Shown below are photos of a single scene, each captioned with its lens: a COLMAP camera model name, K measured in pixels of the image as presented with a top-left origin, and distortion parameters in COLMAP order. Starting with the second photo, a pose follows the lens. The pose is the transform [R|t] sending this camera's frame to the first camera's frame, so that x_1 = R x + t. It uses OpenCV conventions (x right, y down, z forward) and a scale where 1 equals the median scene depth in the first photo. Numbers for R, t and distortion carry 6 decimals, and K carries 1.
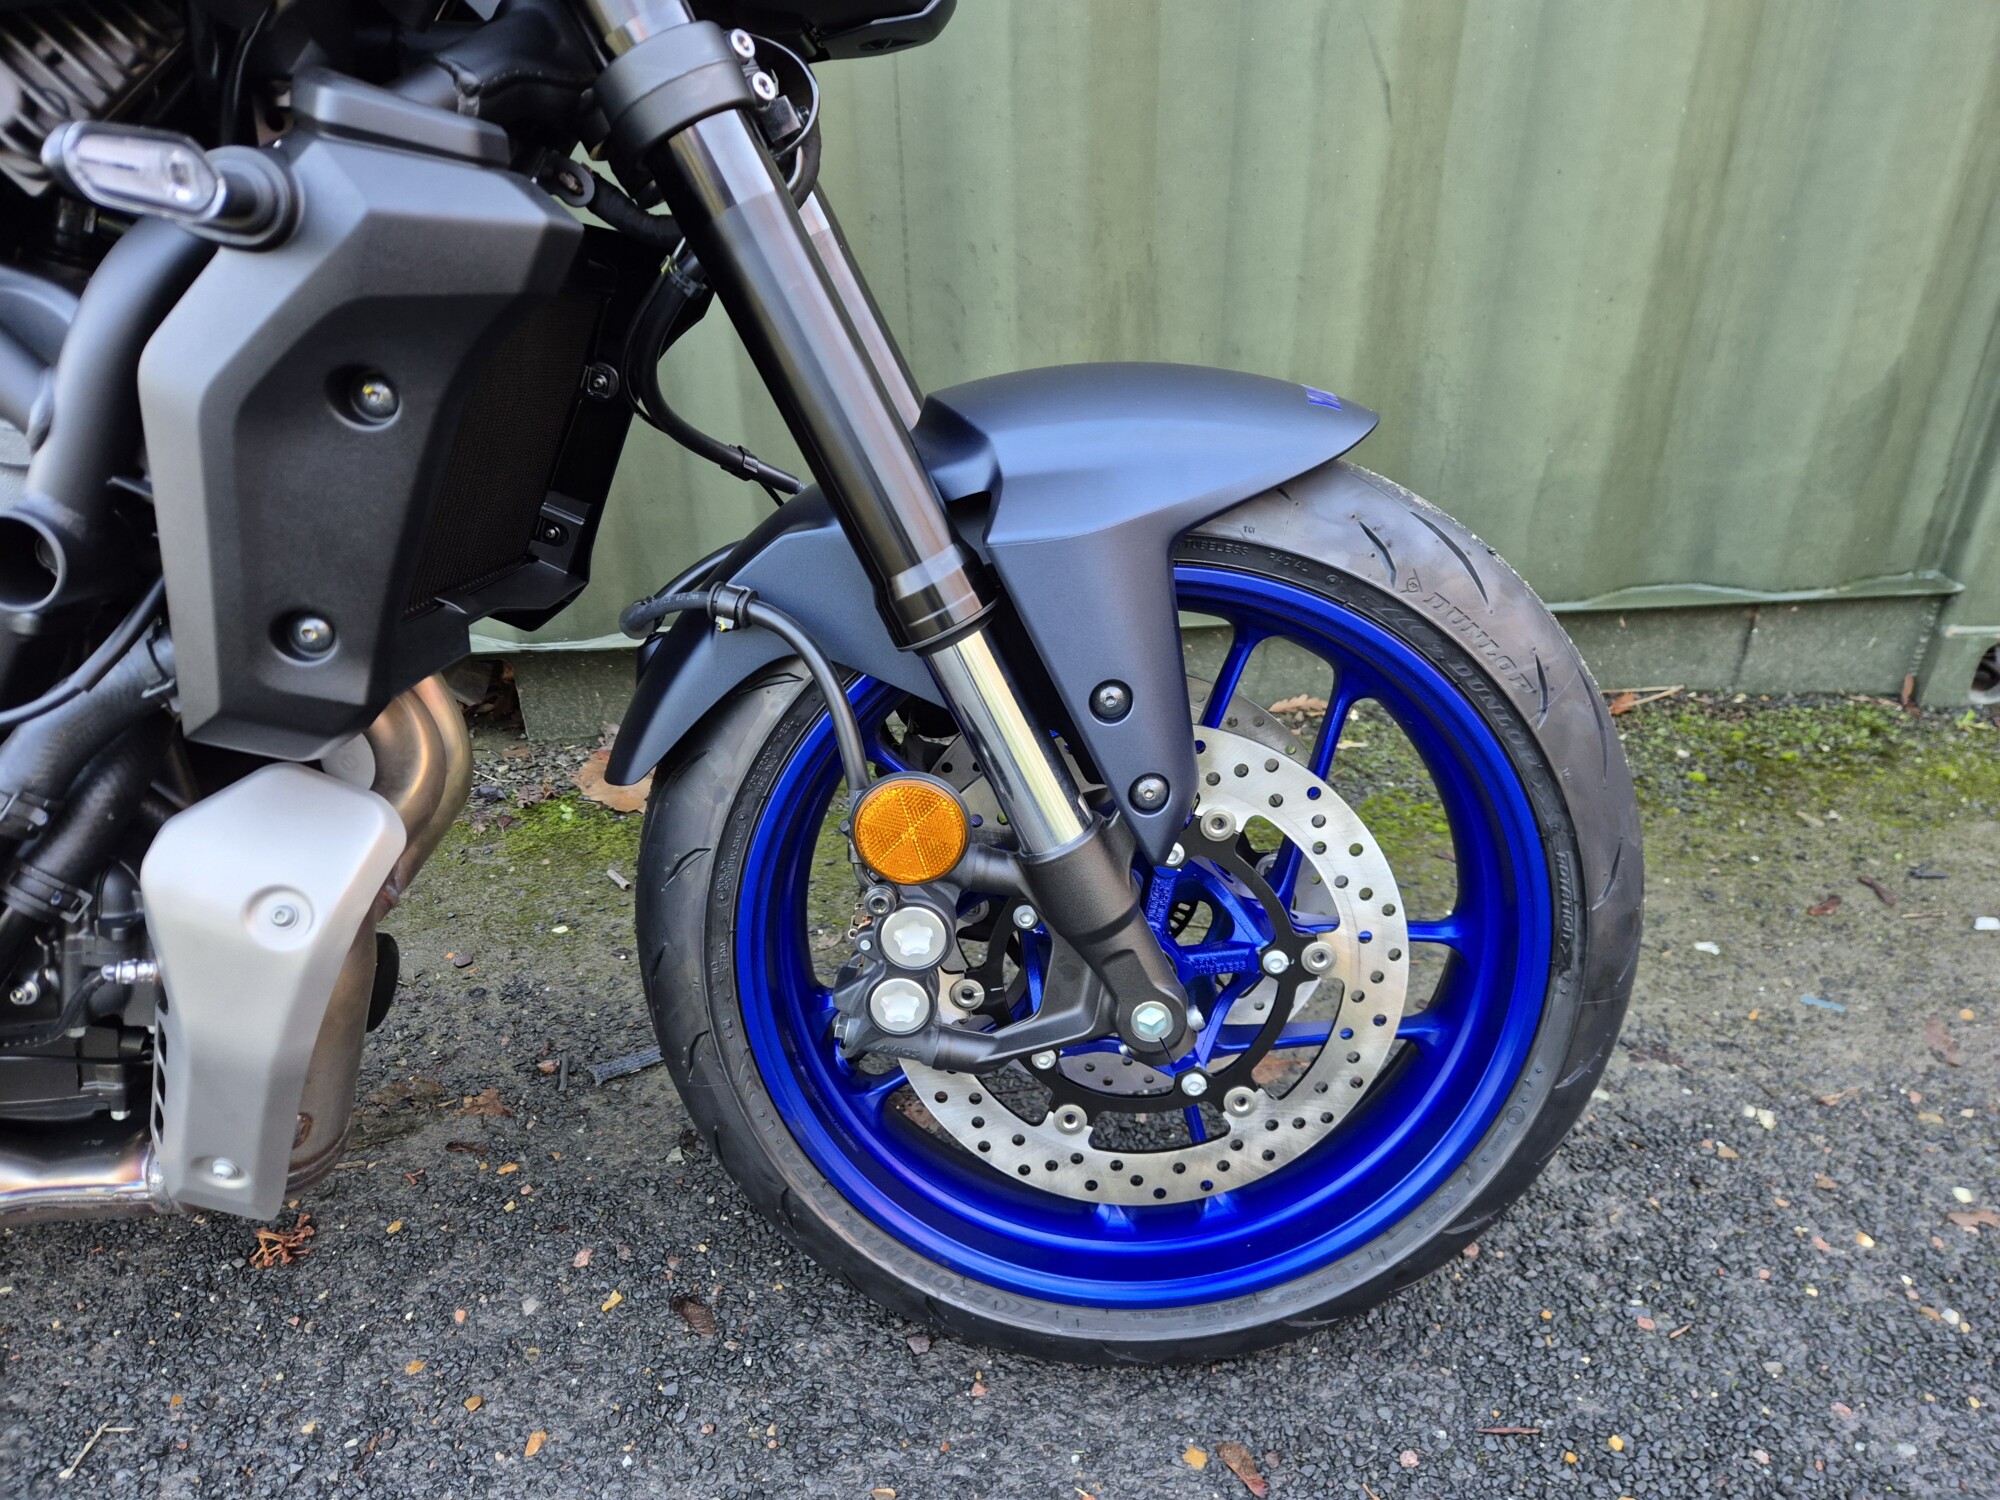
lens RADIAL K [[1348.1, 0, 998.9], [0, 1348.1, 749.5], [0, 0, 1]] dist [0.080391, -0.071231]
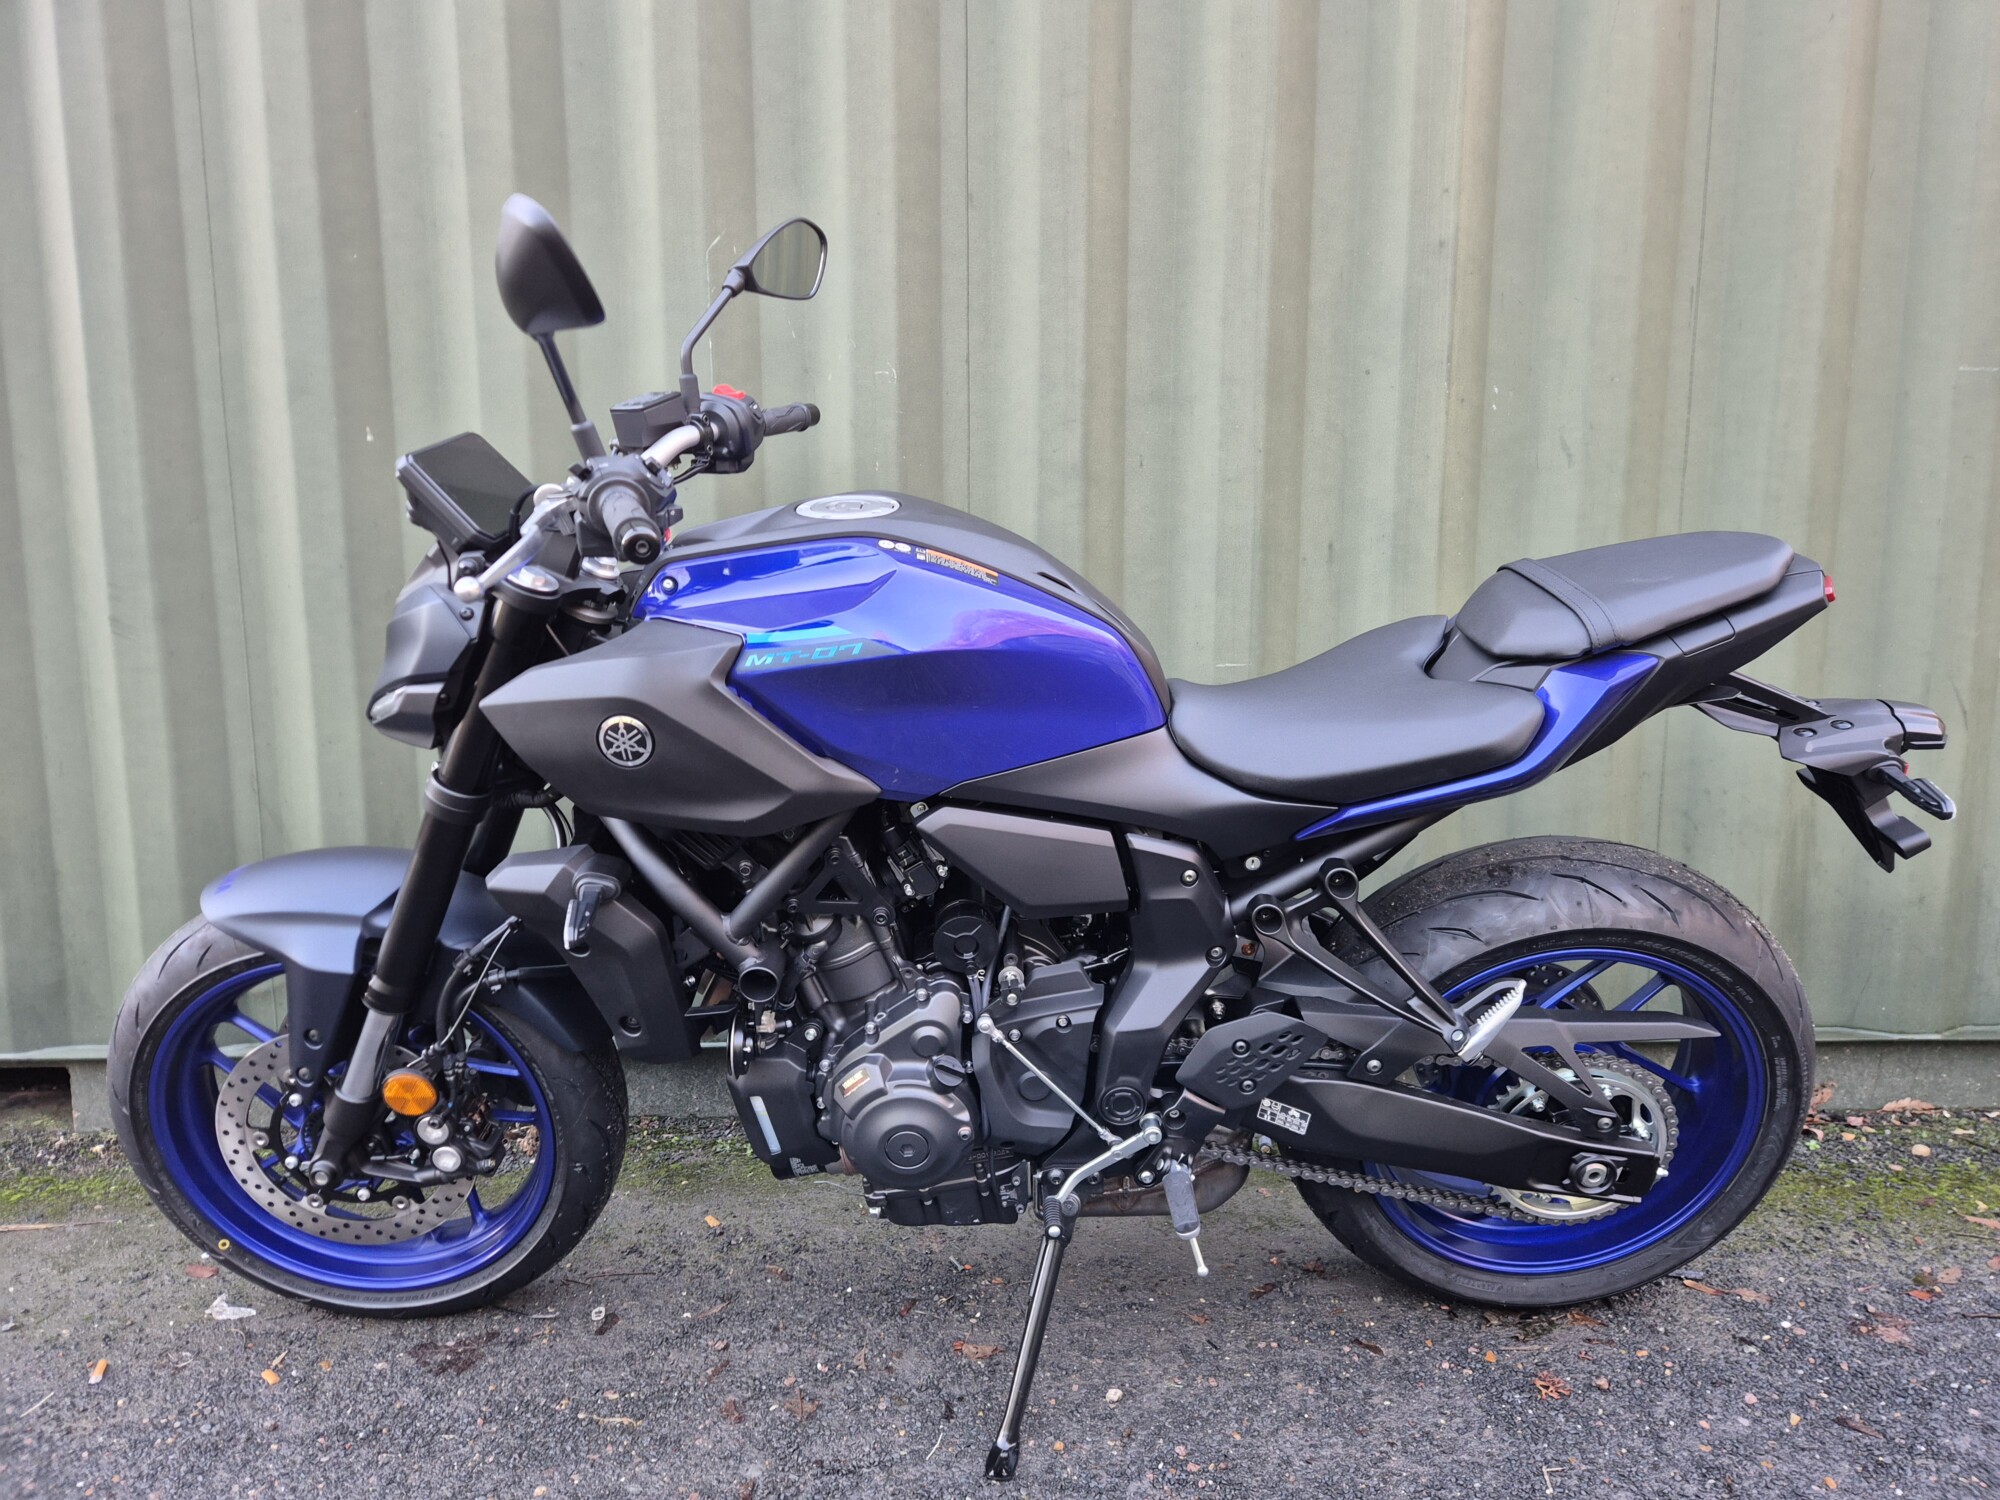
lens RADIAL K [[1348.1, 0, 997.7], [0, 1348.1, 735.4], [0, 0, 1]] dist [0.080391, -0.071231]
pose [[0.999628, 0.027202, -0.002171, -1.285006], [-0.025958, 0.923350, -0.383081, 0.326529], [-0.008416, 0.382994, 0.923712, -0.795506]]
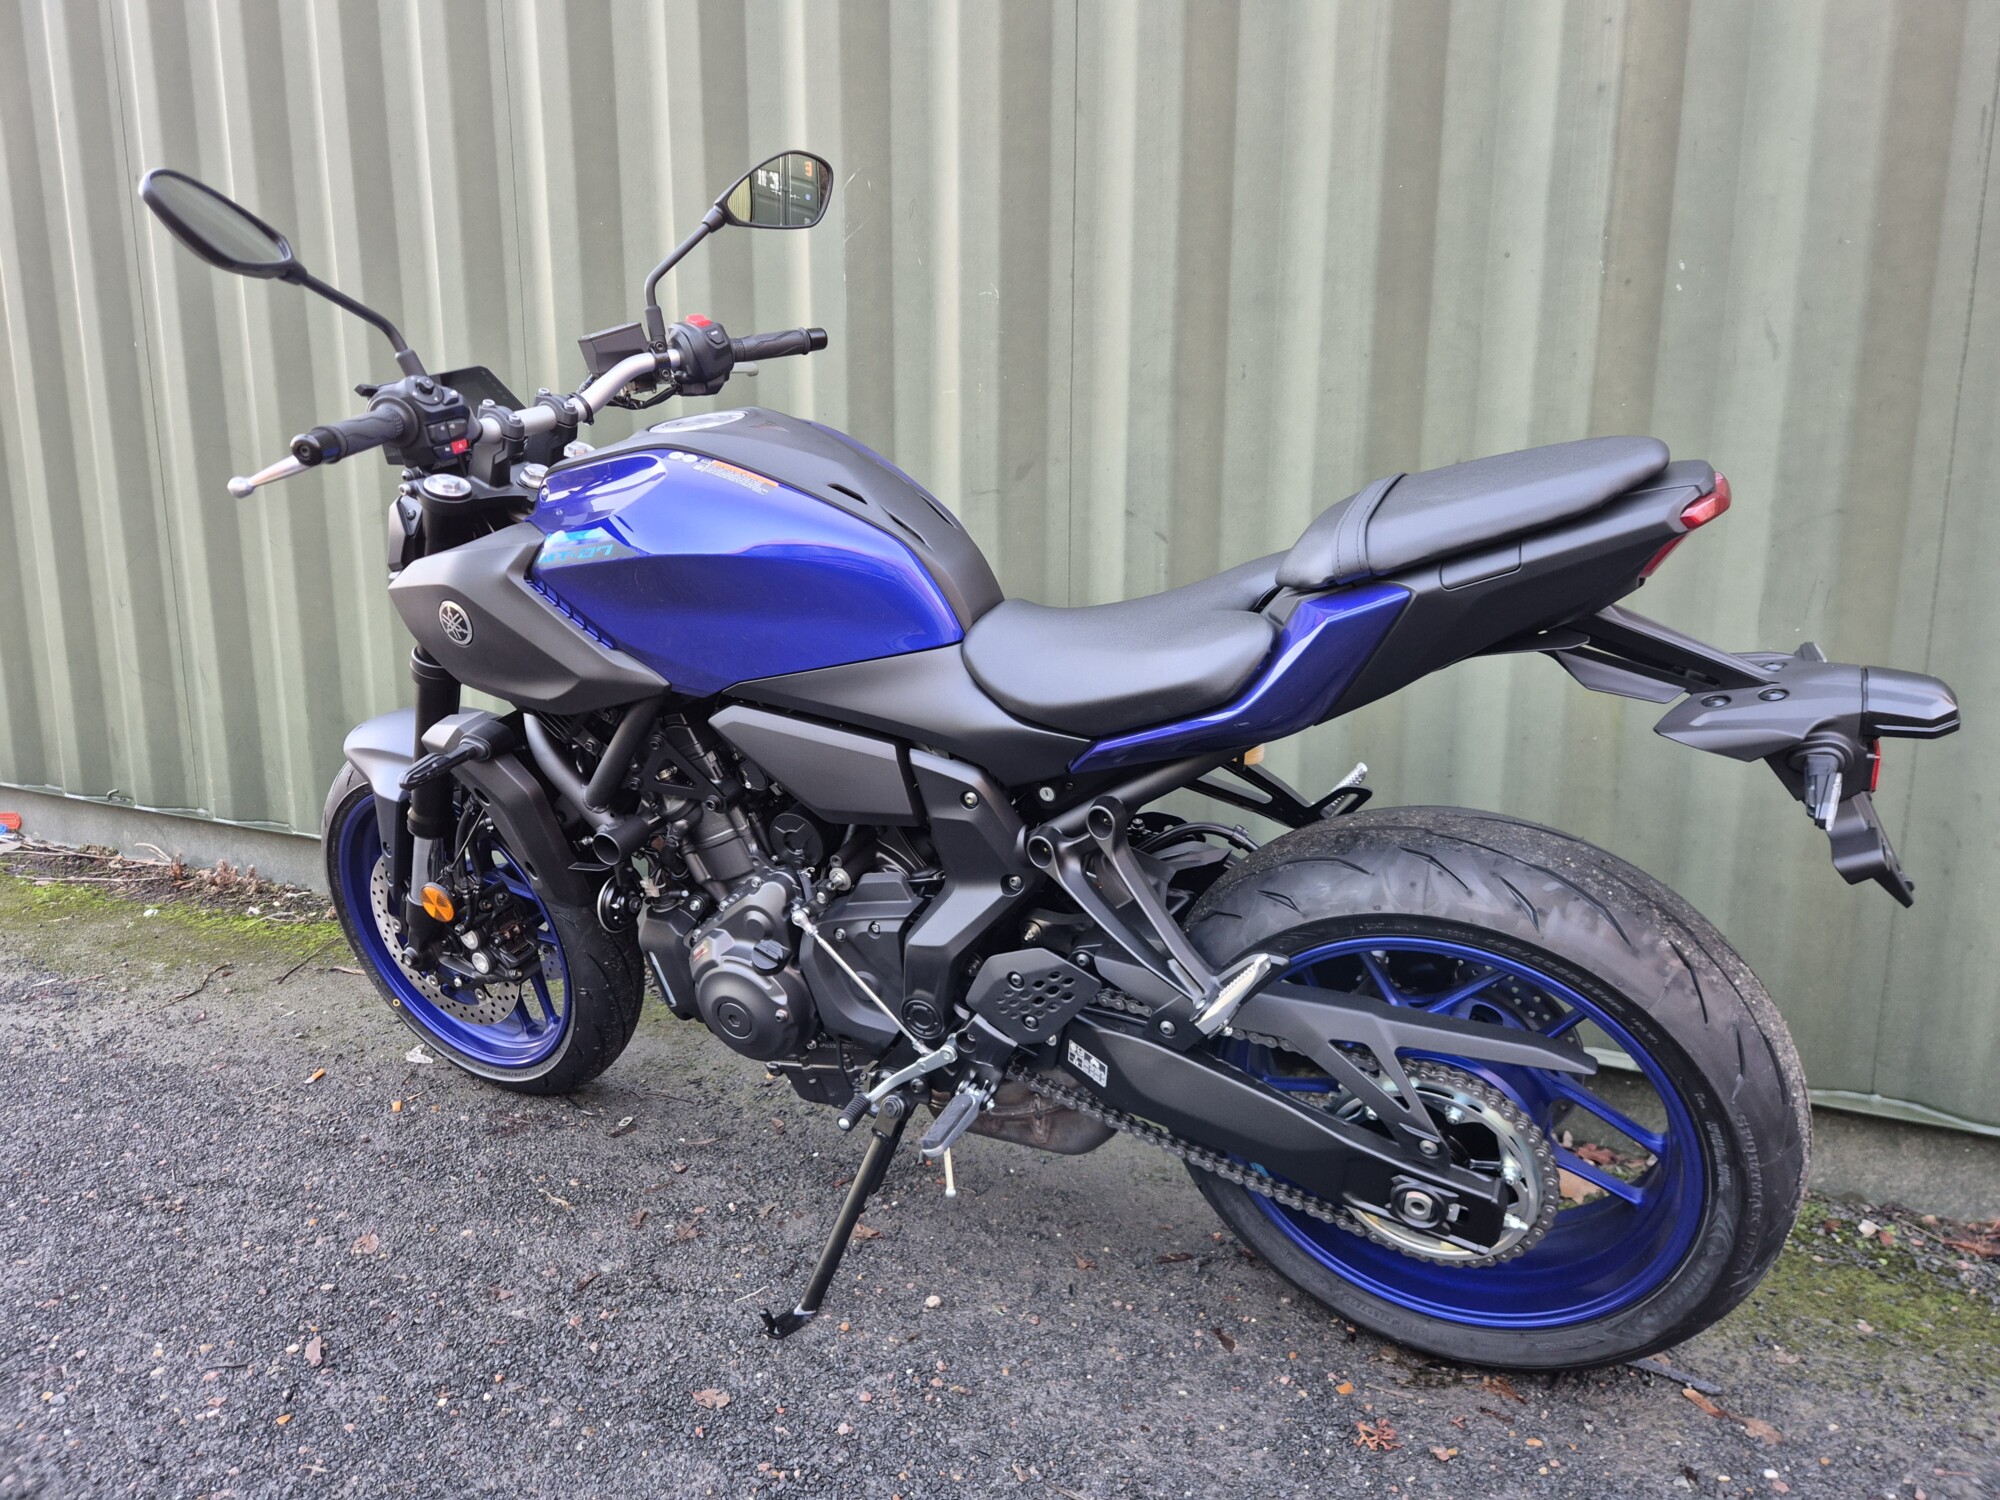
lens RADIAL K [[1348.1, 0, 991.7], [0, 1348.1, 729.7], [0, 0, 1]] dist [0.080391, -0.071231]
pose [[0.876815, 0.114420, -0.467016, -0.329382], [-0.265760, 0.924756, -0.272392, 0.209286], [0.400709, 0.362951, 0.841248, -0.594481]]
